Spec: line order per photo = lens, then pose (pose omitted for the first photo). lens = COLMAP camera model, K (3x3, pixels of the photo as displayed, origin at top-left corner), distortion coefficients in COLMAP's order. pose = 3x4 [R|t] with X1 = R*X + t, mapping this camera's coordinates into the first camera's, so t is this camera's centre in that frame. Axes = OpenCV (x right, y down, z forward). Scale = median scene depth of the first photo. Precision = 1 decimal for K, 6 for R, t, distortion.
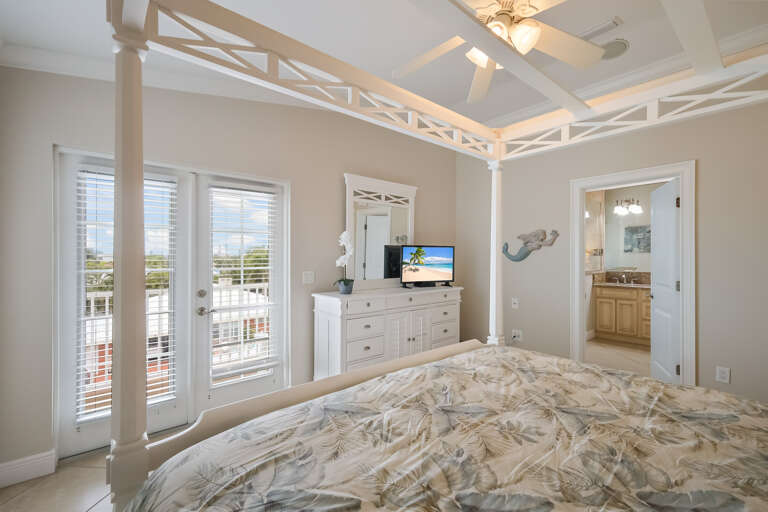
lens RADIAL K [[334.1, 0, 388.6], [0, 334.1, 255.6], [0, 0, 1]] dist [0.010795, -0.000629]
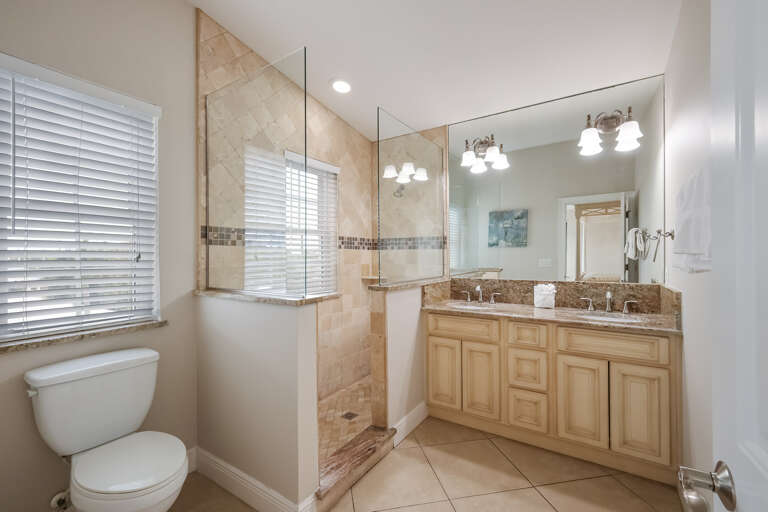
lens RADIAL K [[334.1, 0, 383.3], [0, 334.1, 255.2], [0, 0, 1]] dist [0.010795, -0.000629]
pose [[0.960251, -0.006003, 0.279074, 0.415732], [0.006155, 0.999981, 0.000332, 0.009981], [-0.279071, 0.001398, 0.960270, 0.546366]]
